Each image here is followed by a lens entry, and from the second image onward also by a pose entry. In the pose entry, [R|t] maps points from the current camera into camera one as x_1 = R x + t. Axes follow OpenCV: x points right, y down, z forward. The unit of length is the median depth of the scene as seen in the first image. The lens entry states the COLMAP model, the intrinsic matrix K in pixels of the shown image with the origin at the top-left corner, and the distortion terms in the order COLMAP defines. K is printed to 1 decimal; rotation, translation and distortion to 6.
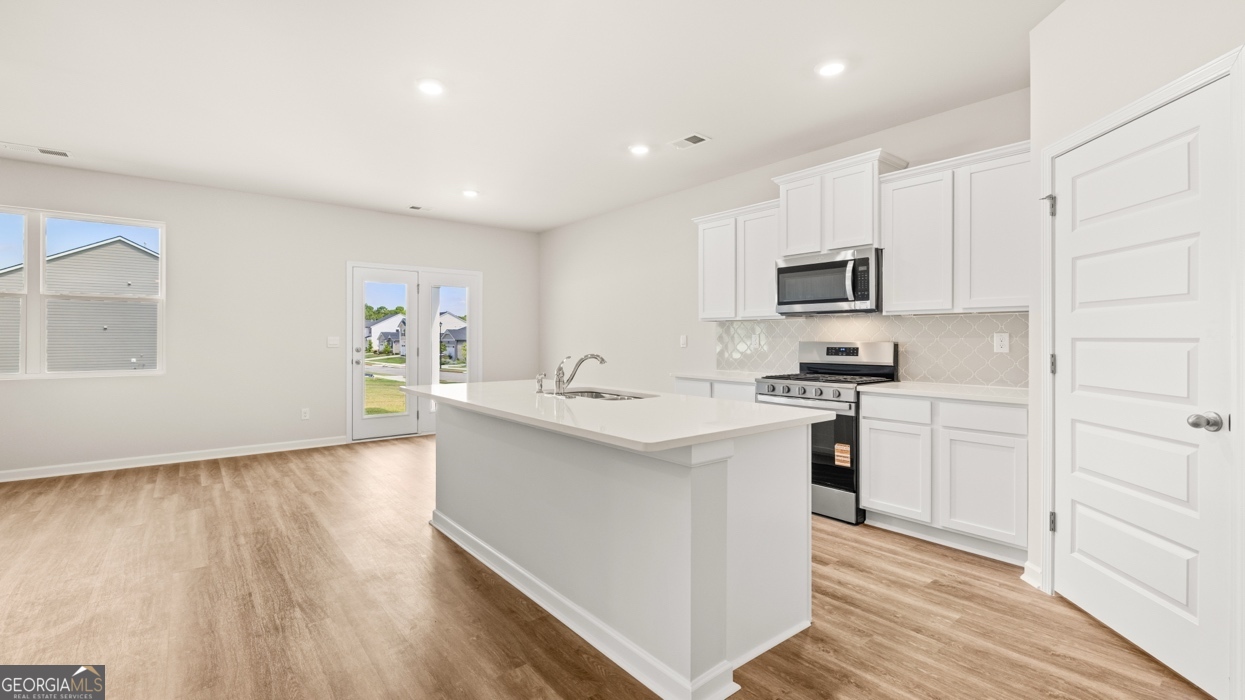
lens RADIAL K [[524.6, 0, 615.4], [0, 524.6, 341.6], [0, 0, 1]] dist [0.001012, -0.000856]
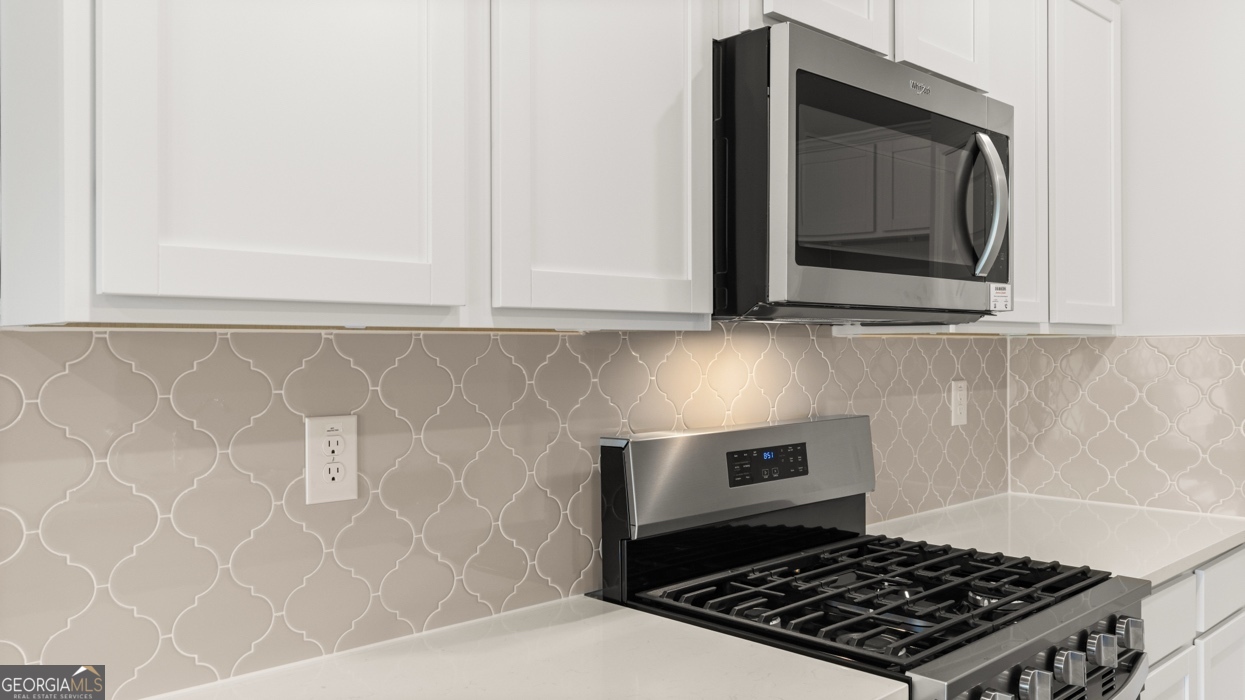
lens RADIAL K [[989.8, 0, 620.7], [0, 989.8, 354.1], [0, 0, 1]] dist [-0.021601, -0.000973]
pose [[-0.089542, -0.005501, 0.995968, -0.049612], [0.014185, 0.999876, 0.006798, -0.041728], [-0.995882, 0.014736, -0.089452, 1.172765]]
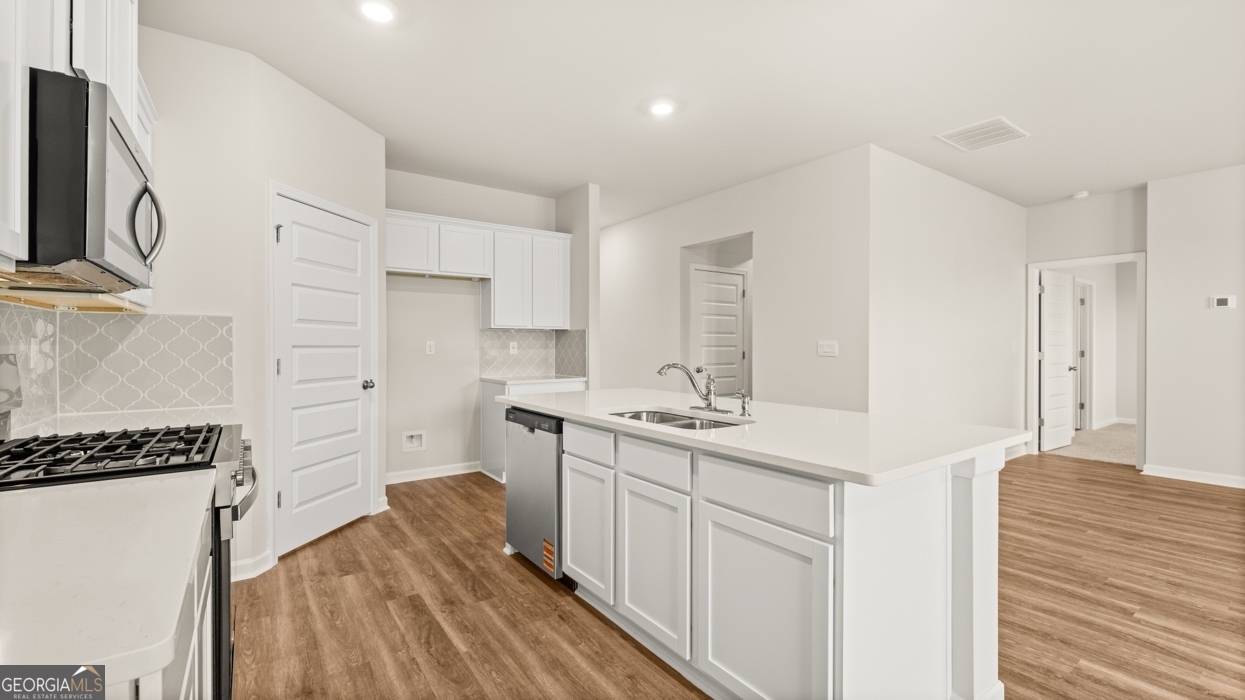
lens RADIAL K [[524.6, 0, 620.7], [0, 524.6, 345.9], [0, 0, 1]] dist [0.001012, -0.000856]
pose [[-0.998095, 0.001517, 0.061679, -0.009227], [0.002010, 0.999967, 0.007932, -0.008917], [-0.061665, 0.008041, -0.998065, 1.371296]]
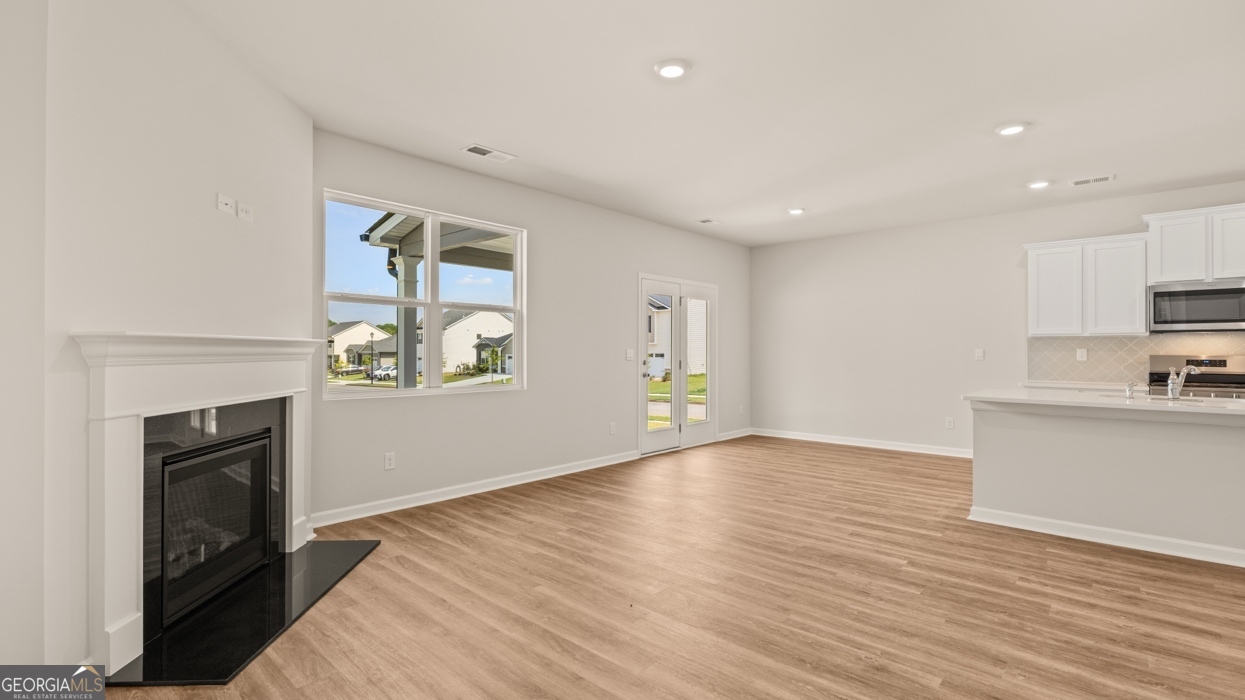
lens RADIAL K [[554.6, 0, 623.9], [0, 554.6, 341.5], [0, 0, 1]] dist [-0.004823, 0.001263]
pose [[0.988301, 0.005525, 0.152413, -1.119448], [-0.001954, 0.999720, -0.023570, 0.001219], [-0.152501, 0.022997, 0.988036, -0.039726]]
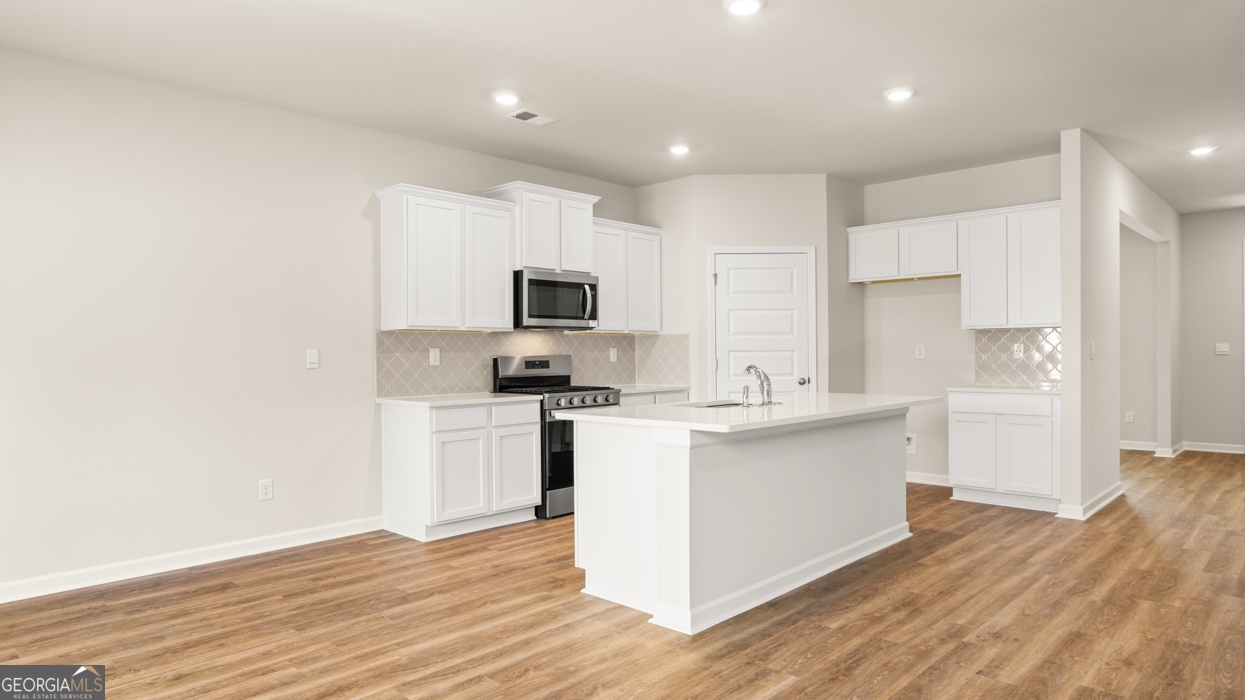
lens RADIAL K [[742.6, 0, 609.3], [0, 742.6, 353.5], [0, 0, 1]] dist [0.000508, -0.000249]
pose [[-0.111543, 0.000908, 0.993759, -1.122261], [0.015585, 0.999878, 0.000836, -0.002638], [-0.993637, 0.015581, -0.111543, 1.074973]]
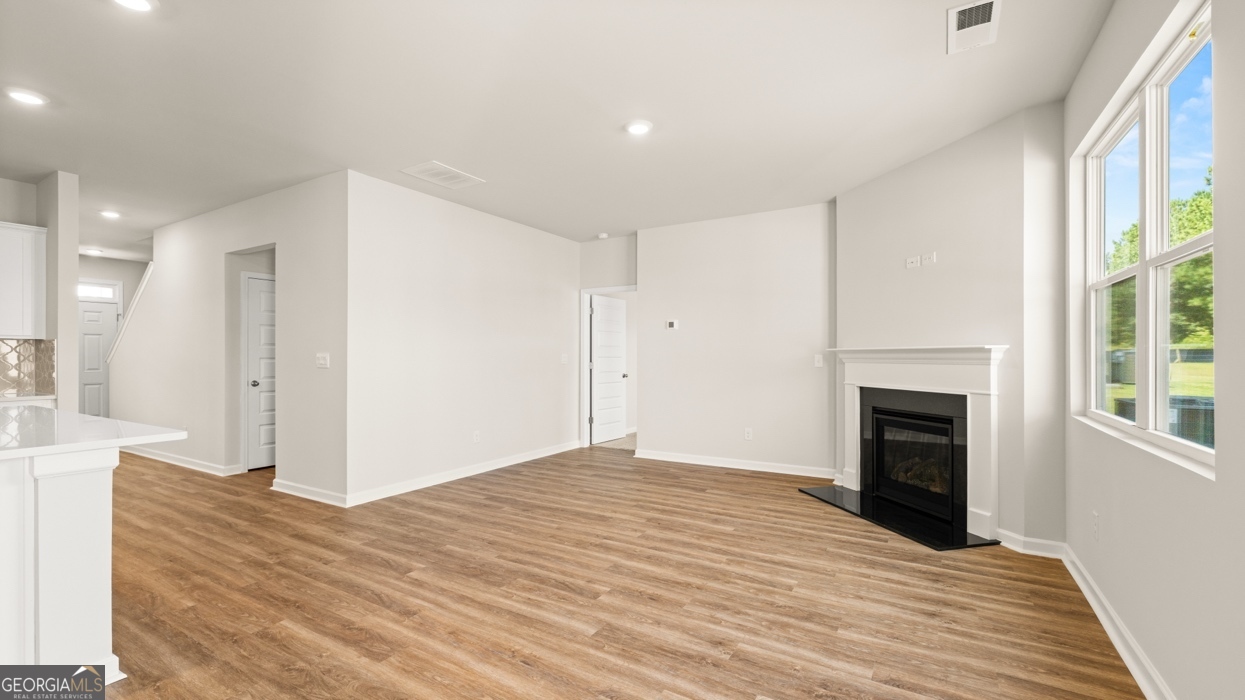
lens RADIAL K [[524.6, 0, 624.0], [0, 524.6, 352.9], [0, 0, 1]] dist [0.001012, -0.000856]
pose [[-0.940064, 0.000510, -0.340998, -0.604383], [0.000453, 1.000000, 0.000247, -0.010127], [0.340998, 0.000078, -0.940064, 1.552350]]
